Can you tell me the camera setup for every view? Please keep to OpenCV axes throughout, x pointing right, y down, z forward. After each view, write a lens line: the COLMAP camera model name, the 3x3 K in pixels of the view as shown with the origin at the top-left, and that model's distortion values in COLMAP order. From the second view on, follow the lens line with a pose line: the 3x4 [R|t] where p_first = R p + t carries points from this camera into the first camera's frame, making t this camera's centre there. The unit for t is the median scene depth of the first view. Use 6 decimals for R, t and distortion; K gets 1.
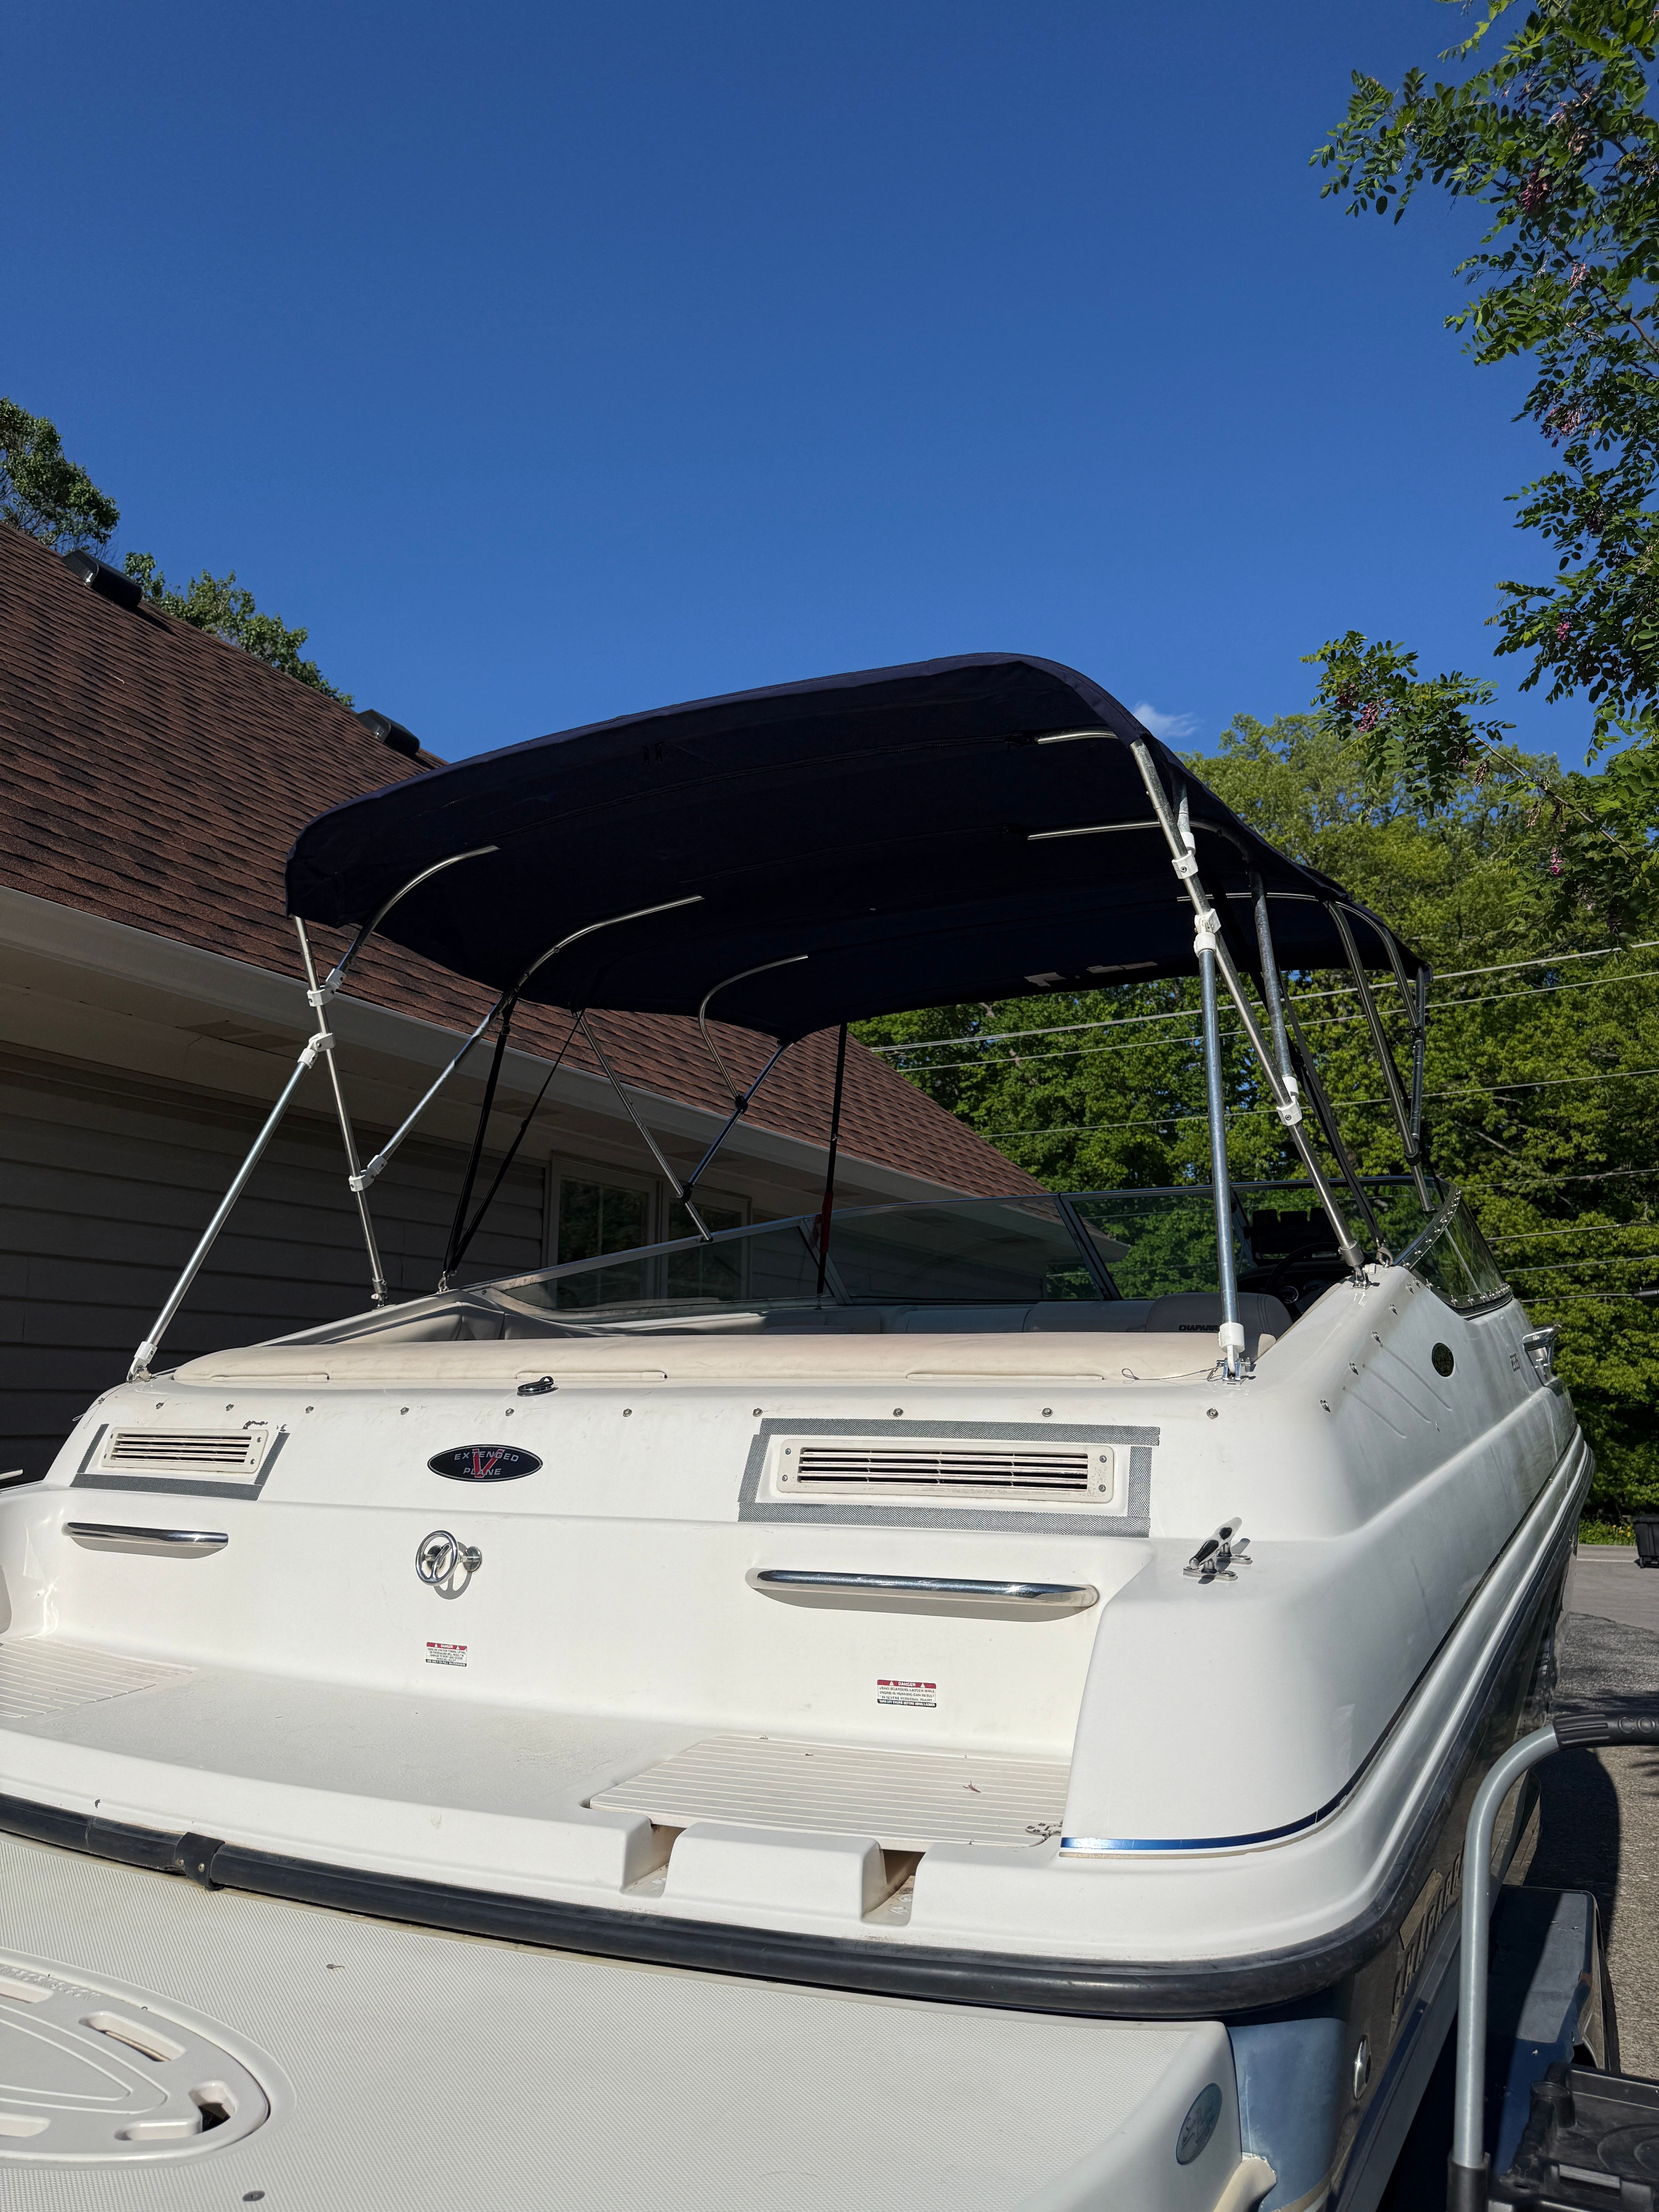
lens RADIAL K [[1559.4, 0, 829.7], [0, 1559.4, 1151.3], [0, 0, 1]] dist [0.053489, -0.033647]
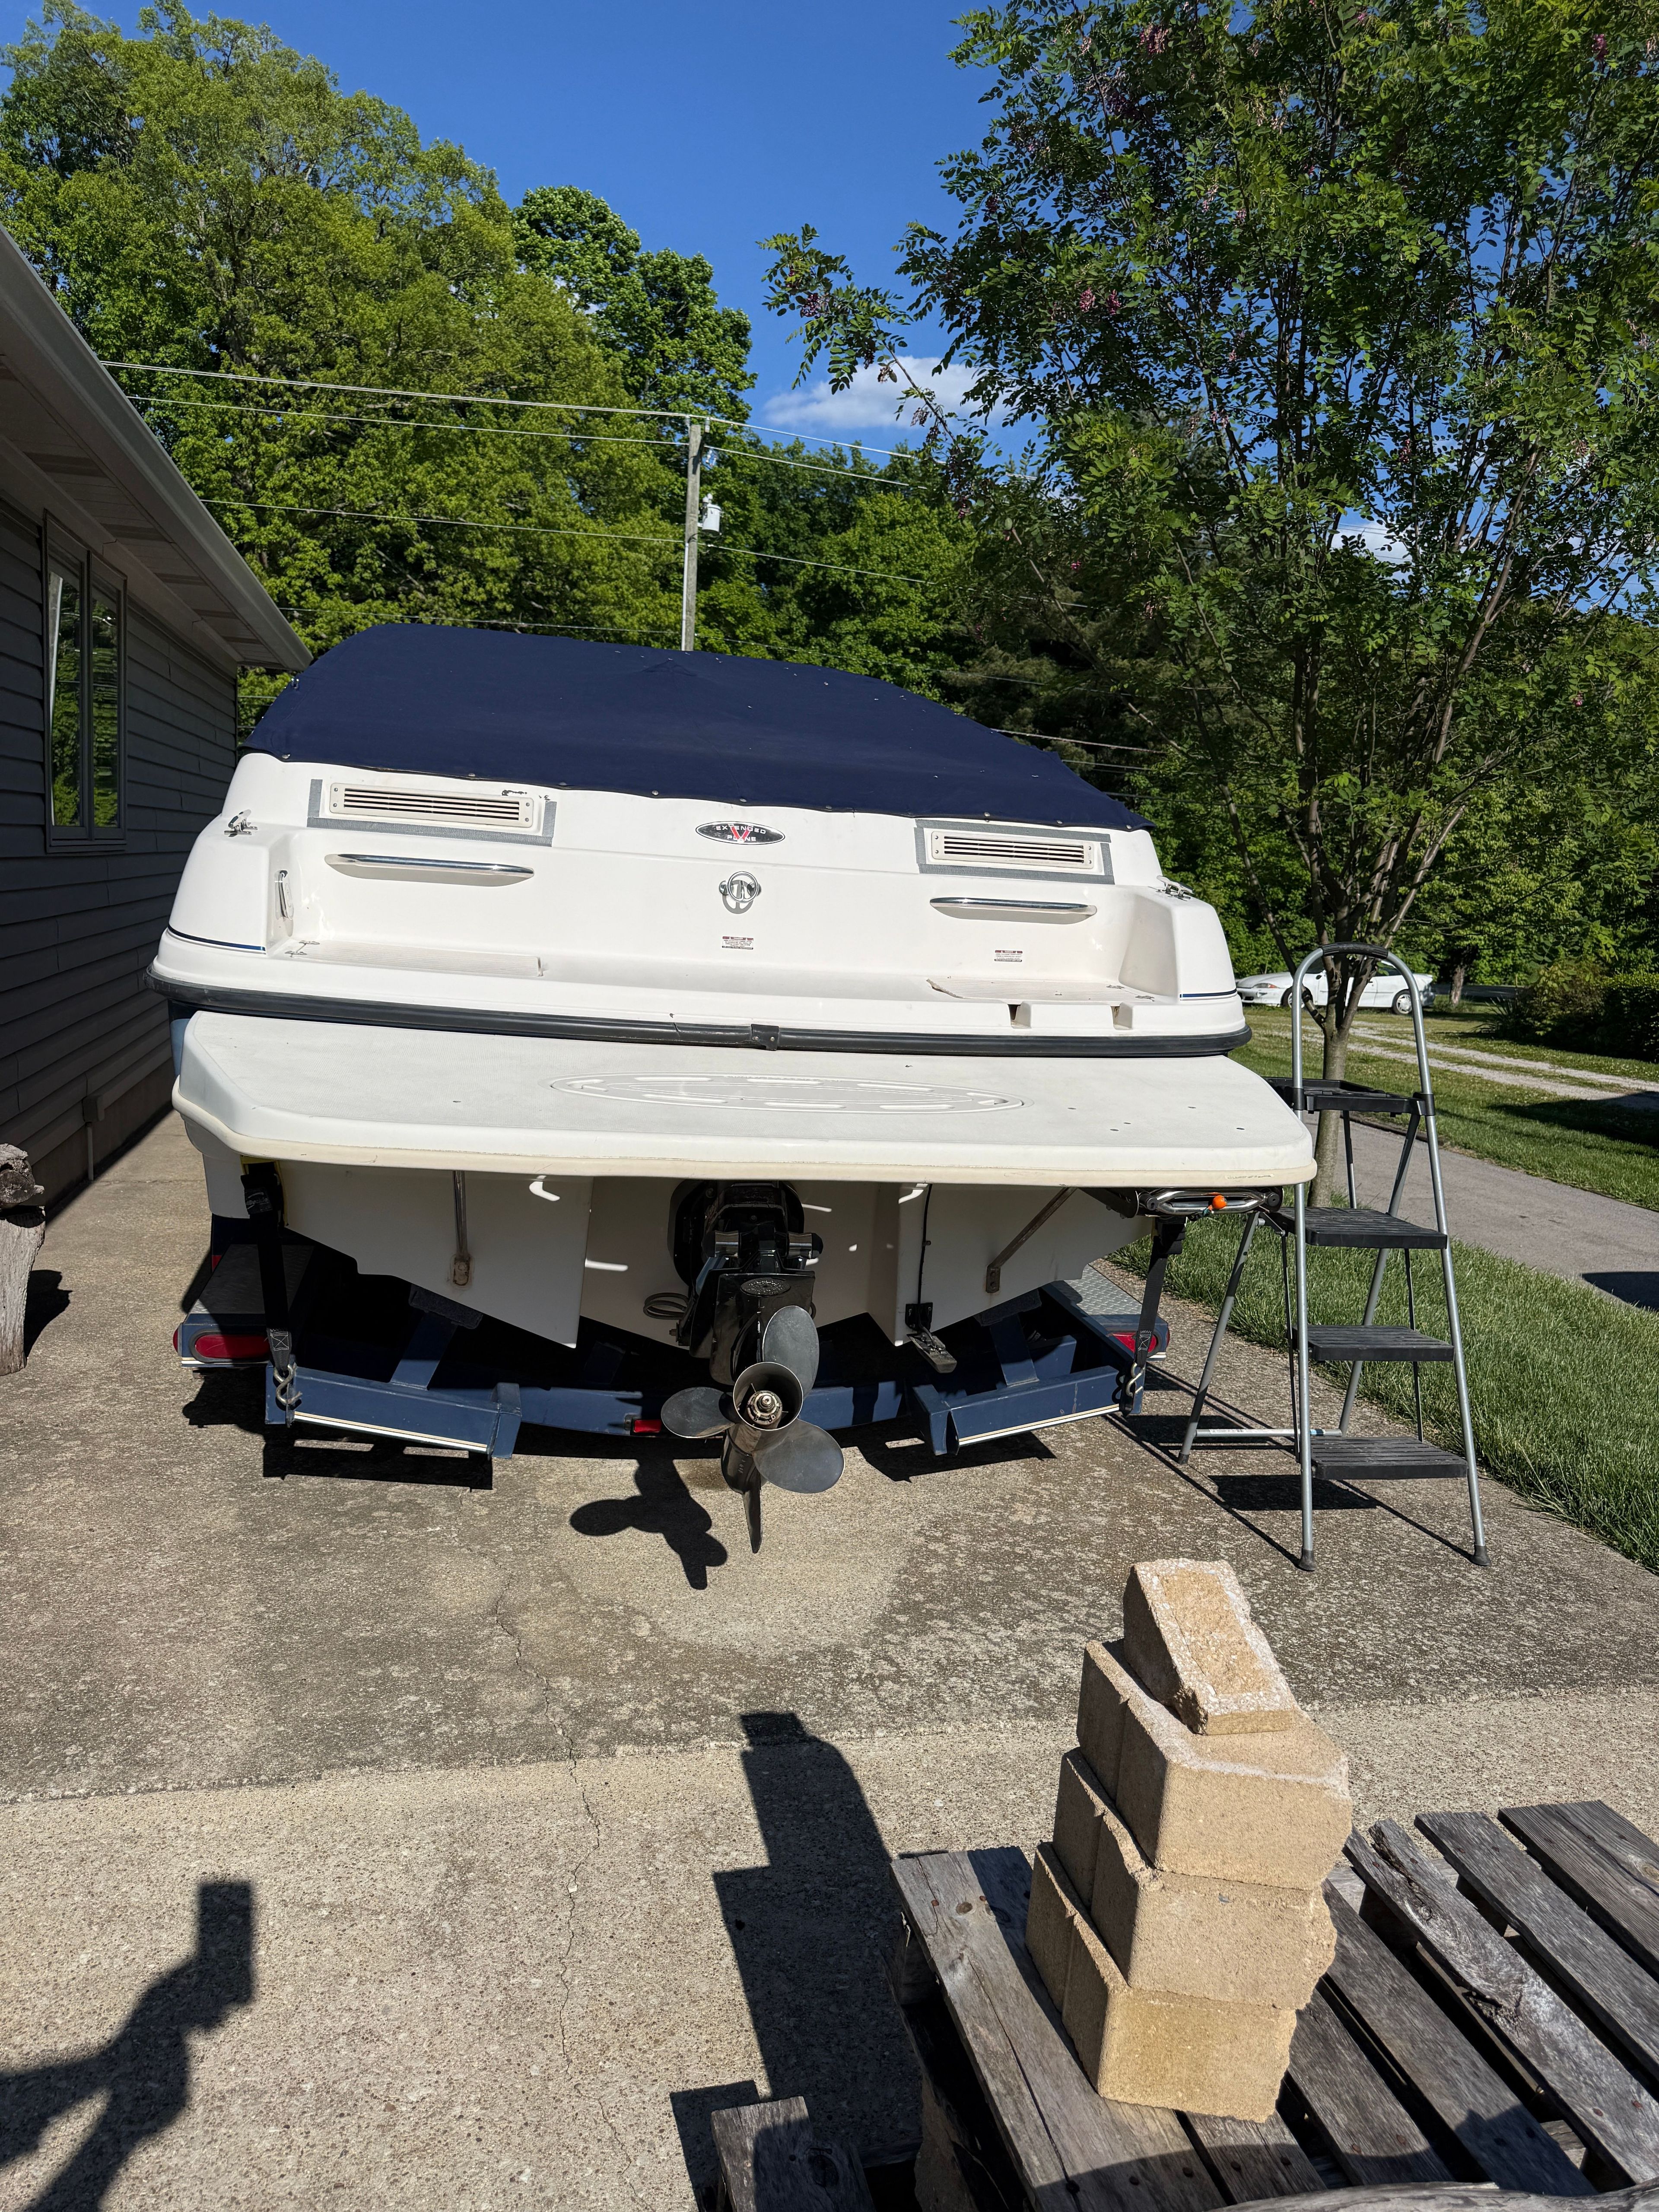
lens RADIAL K [[1559.4, 0, 837.7], [0, 1559.4, 1078.8], [0, 0, 1]] dist [0.053489, -0.033647]
pose [[0.752725, -0.047797, 0.656598, -0.552122], [-0.163141, 0.952710, 0.256377, 0.003795], [-0.637801, -0.300100, 0.709330, -0.134180]]
